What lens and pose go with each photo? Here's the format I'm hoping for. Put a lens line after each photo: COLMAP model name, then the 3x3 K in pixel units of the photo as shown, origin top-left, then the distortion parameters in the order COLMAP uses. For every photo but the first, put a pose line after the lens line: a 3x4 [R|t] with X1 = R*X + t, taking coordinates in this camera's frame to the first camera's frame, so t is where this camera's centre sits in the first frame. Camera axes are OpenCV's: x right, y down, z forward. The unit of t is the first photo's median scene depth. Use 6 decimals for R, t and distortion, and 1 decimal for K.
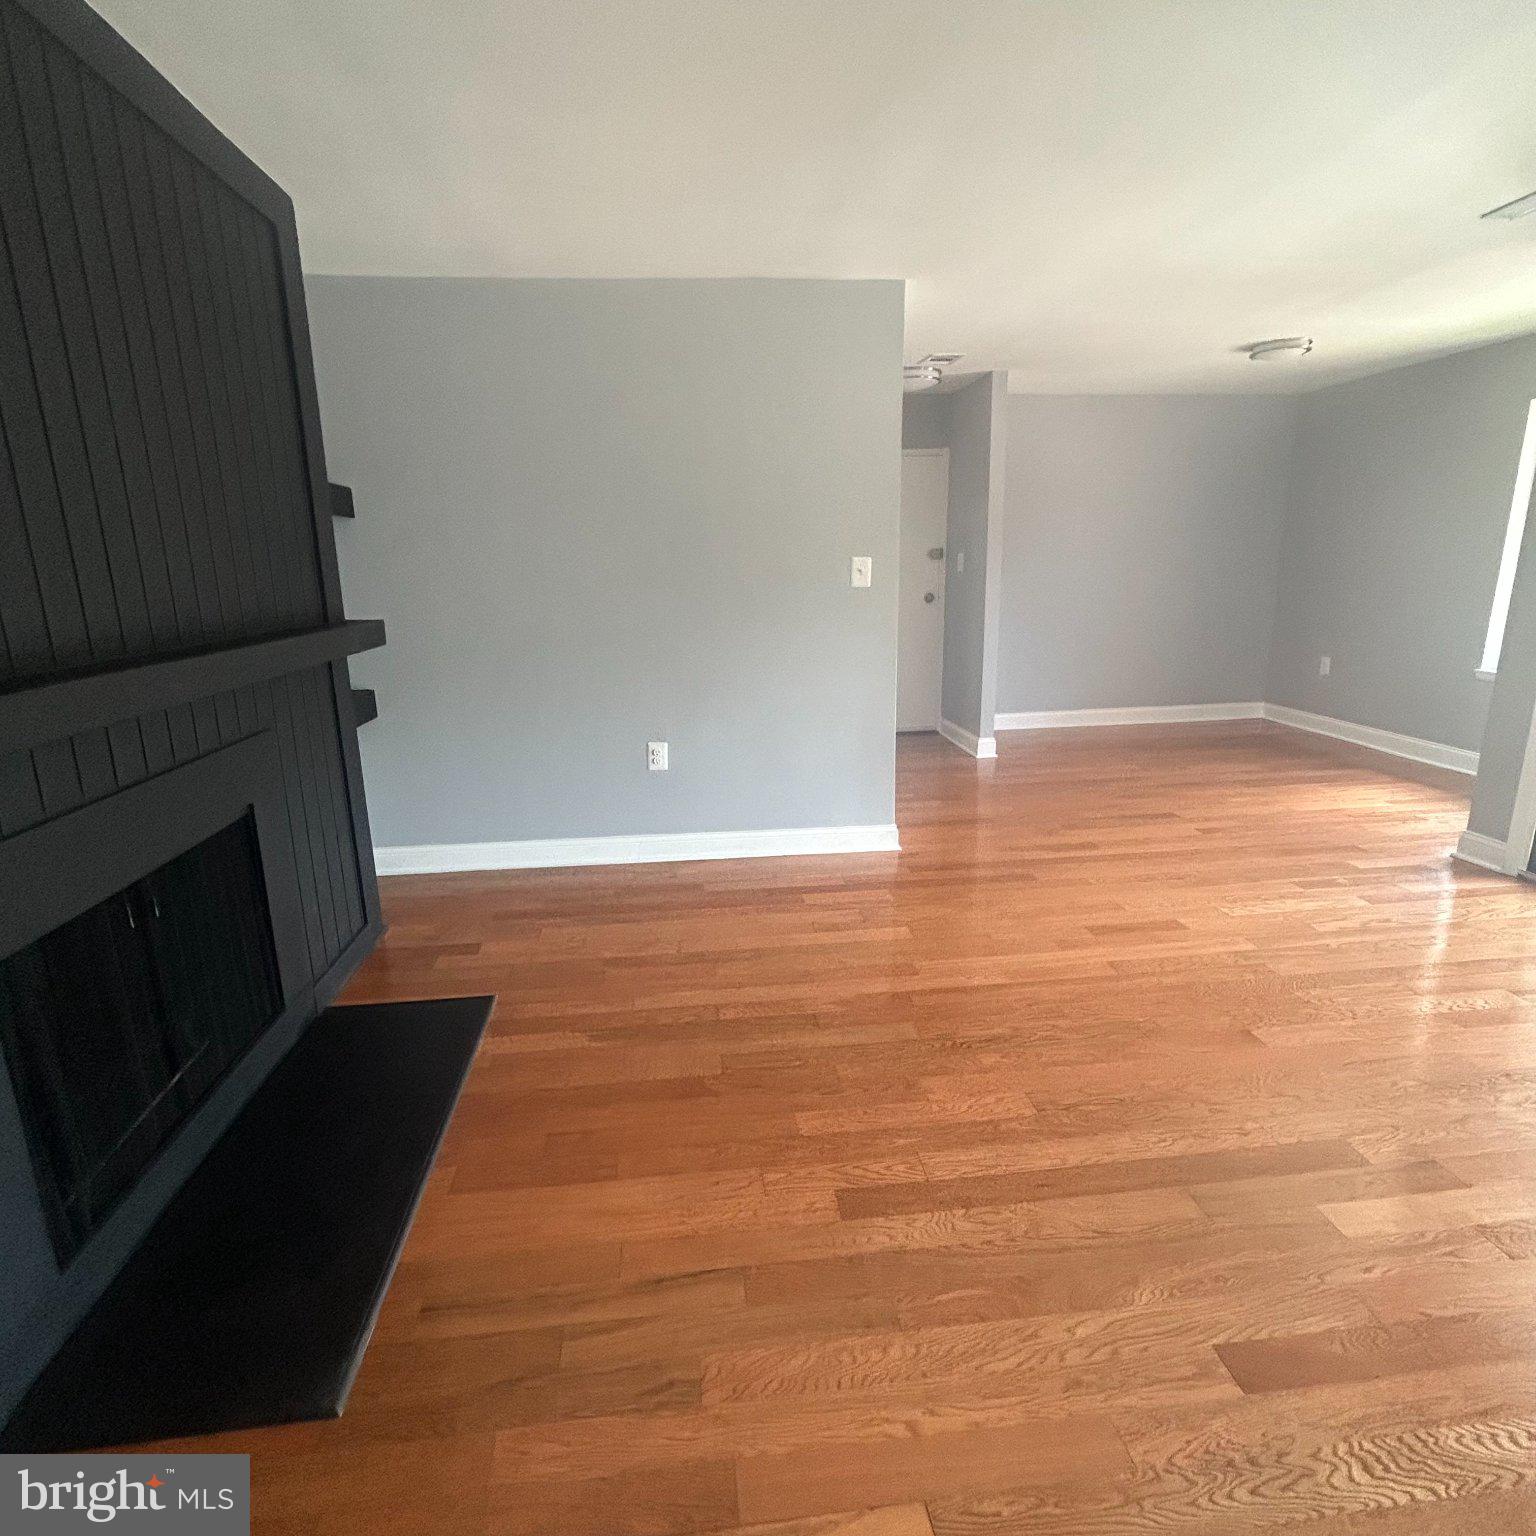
lens RADIAL K [[832.4, 0, 766.5], [0, 832.4, 766.7], [0, 0, 1]] dist [0.003903, 0.001457]
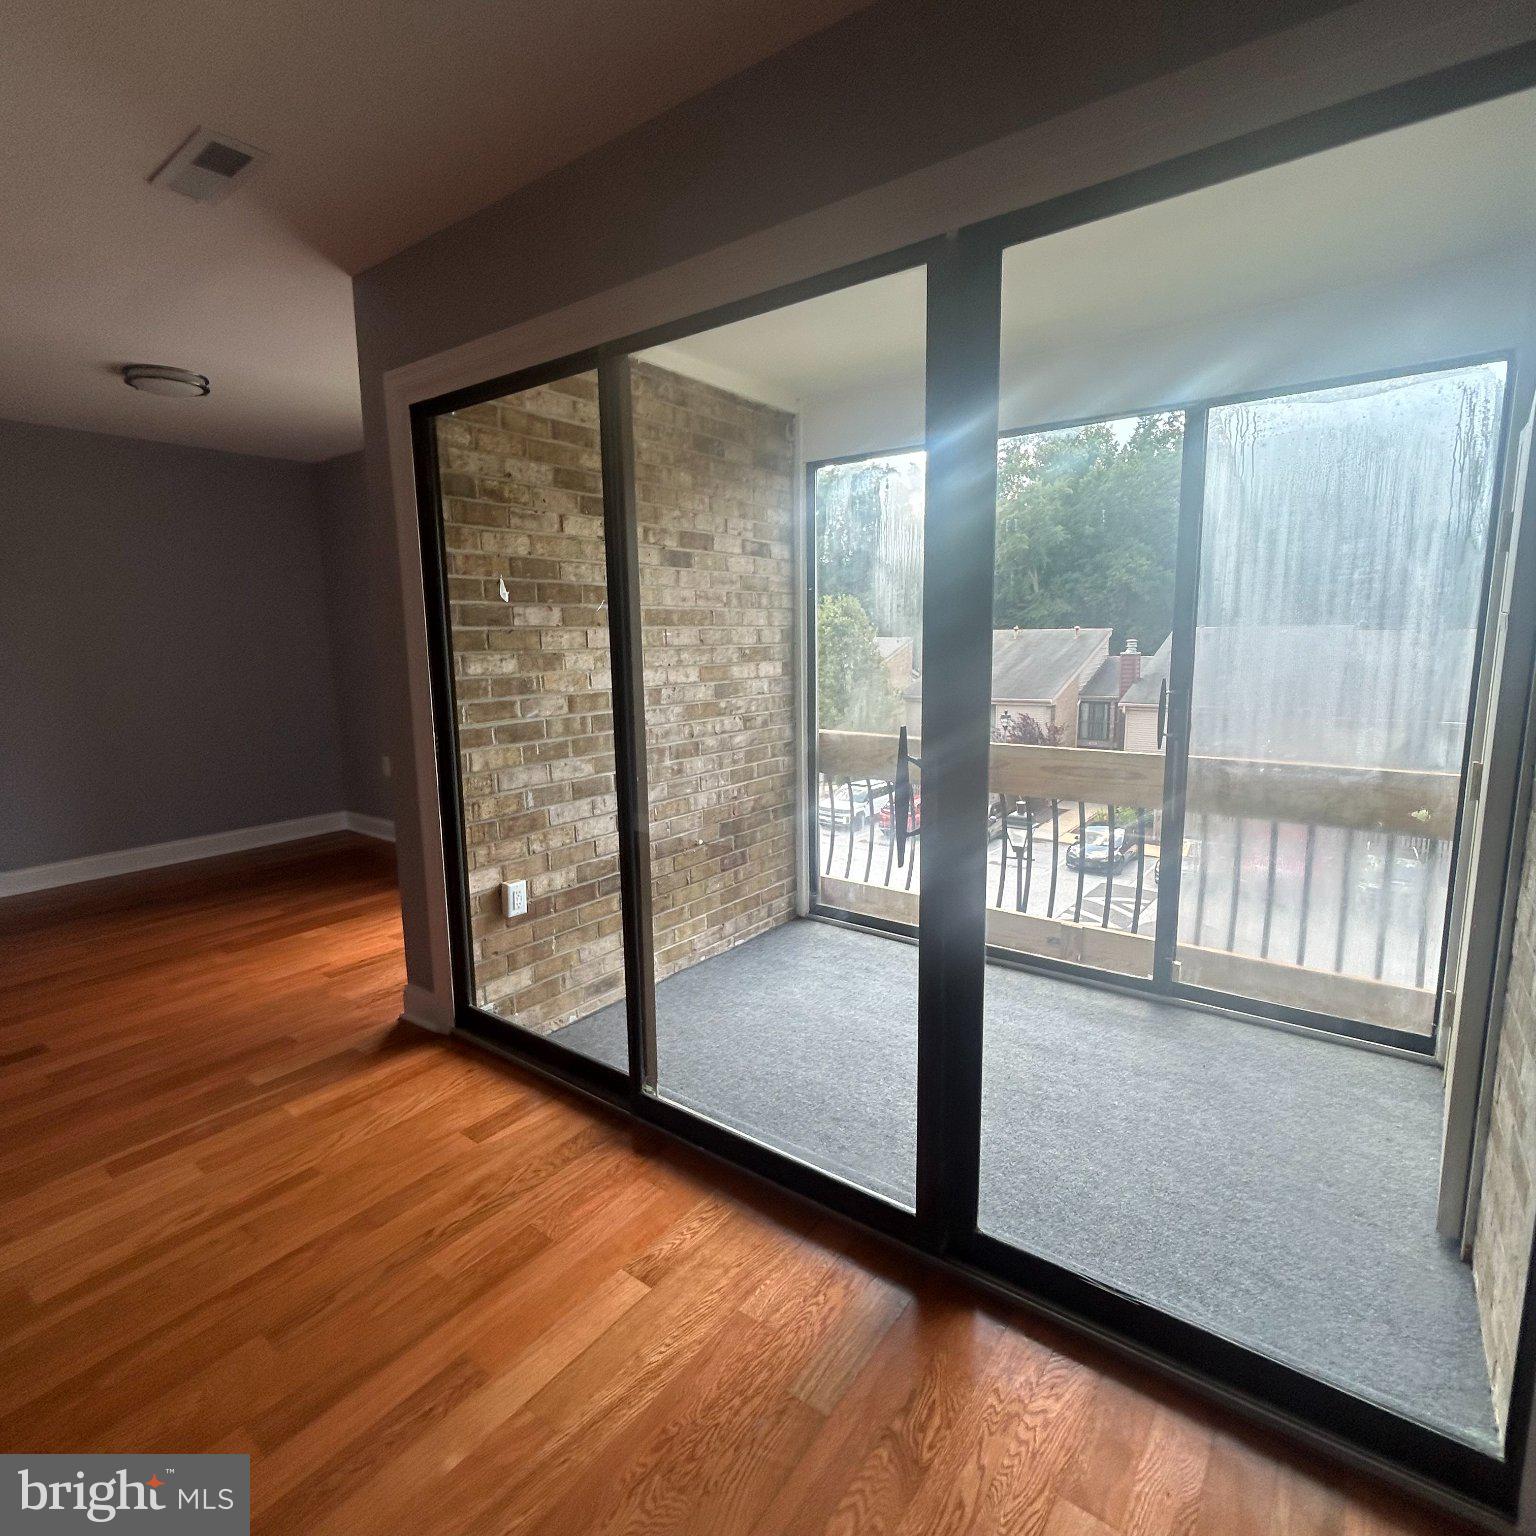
lens RADIAL K [[832.4, 0, 767.1], [0, 832.4, 765.0], [0, 0, 1]] dist [0.003903, 0.001457]
pose [[0.685652, -0.105802, 0.720199, 0.438812], [0.178942, 0.983519, -0.025873, -0.038872], [-0.705592, 0.146614, 0.693285, 0.147123]]
